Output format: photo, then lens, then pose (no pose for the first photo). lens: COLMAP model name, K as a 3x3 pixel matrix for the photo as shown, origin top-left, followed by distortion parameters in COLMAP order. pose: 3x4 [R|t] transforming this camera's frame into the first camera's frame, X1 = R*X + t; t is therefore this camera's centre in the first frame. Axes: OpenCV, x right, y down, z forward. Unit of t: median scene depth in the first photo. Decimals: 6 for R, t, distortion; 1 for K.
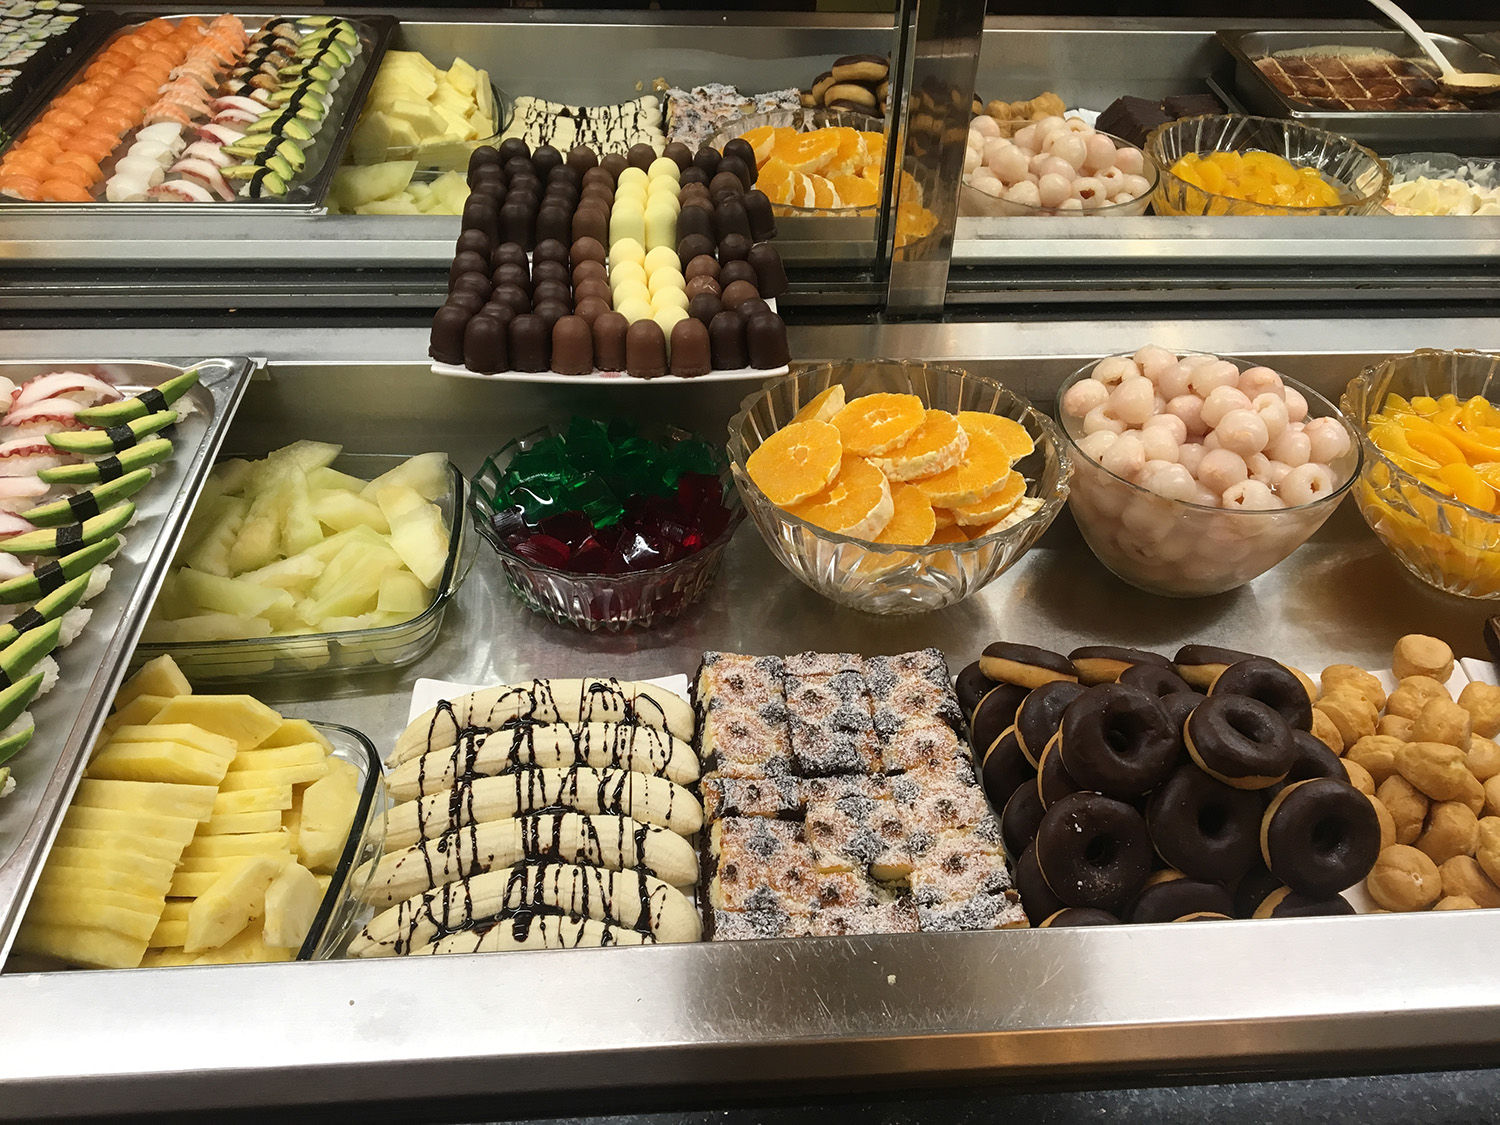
lens RADIAL K [[1270.7, 0, 749.4], [0, 1270.7, 573.3], [0, 0, 1]] dist [0.000312, -0.008148]
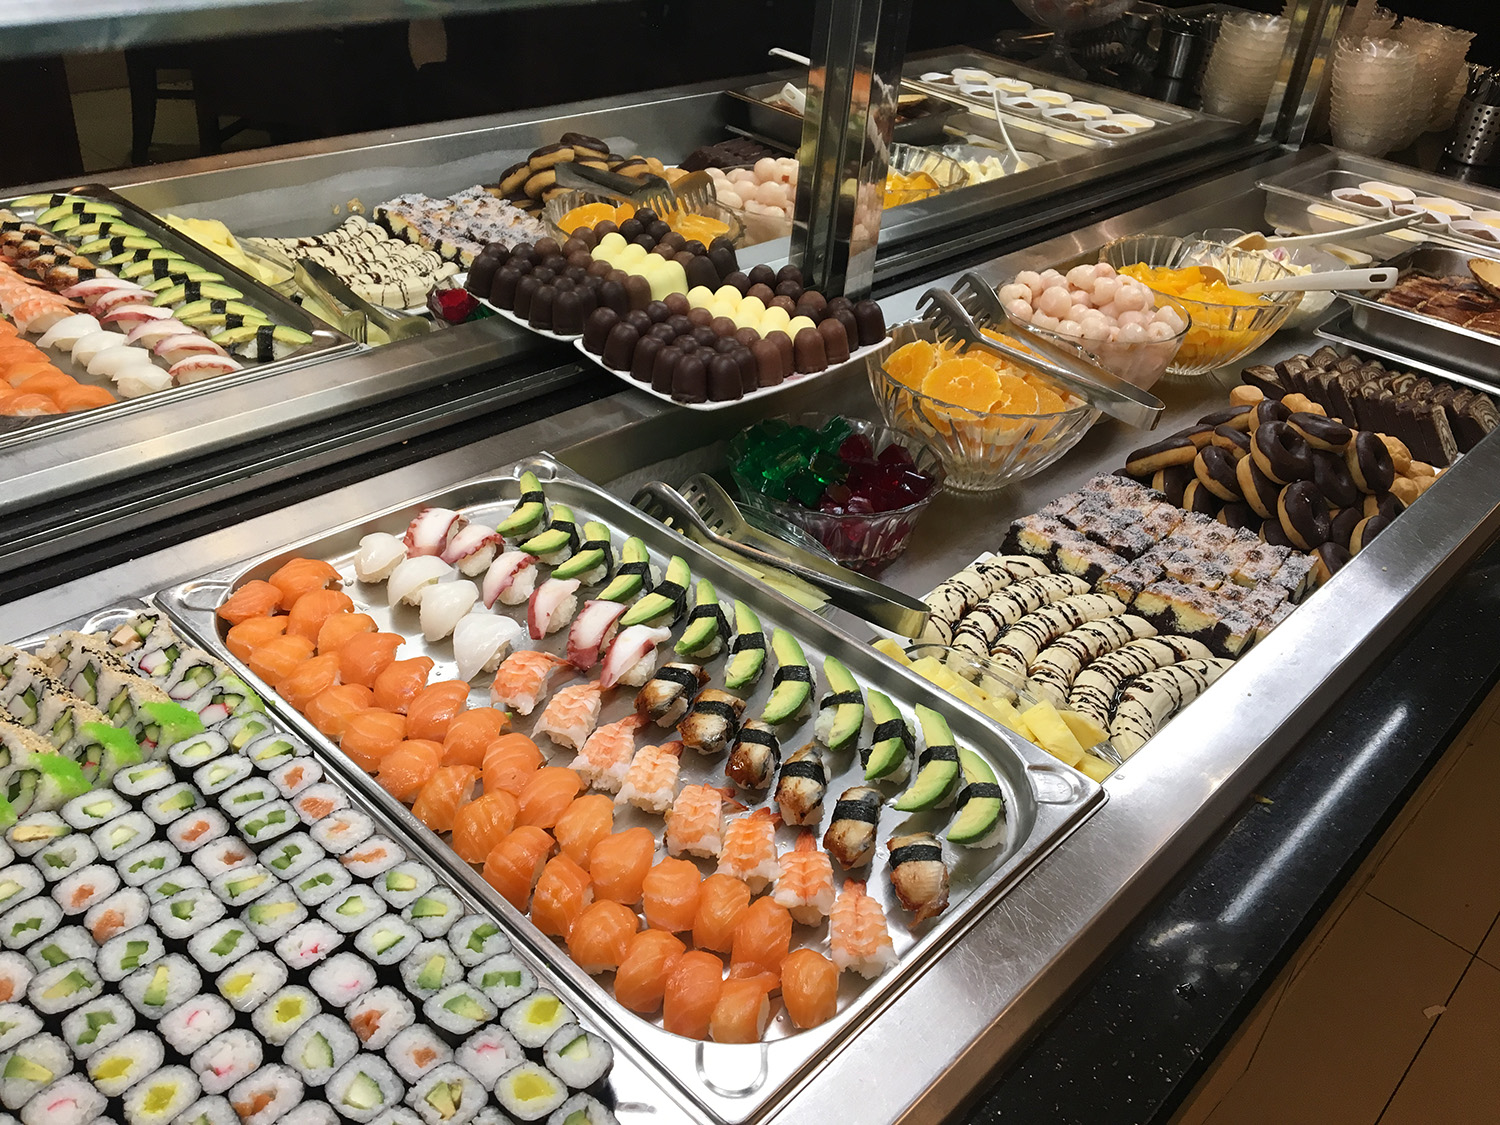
lens RADIAL K [[1270.7, 0, 749.4], [0, 1270.7, 573.3], [0, 0, 1]] dist [0.000312, -0.008148]
pose [[0.734289, -0.347632, 0.583070, -0.914801], [0.388958, 0.919407, 0.058326, -0.067606], [-0.556355, 0.183962, 0.810325, 0.044746]]
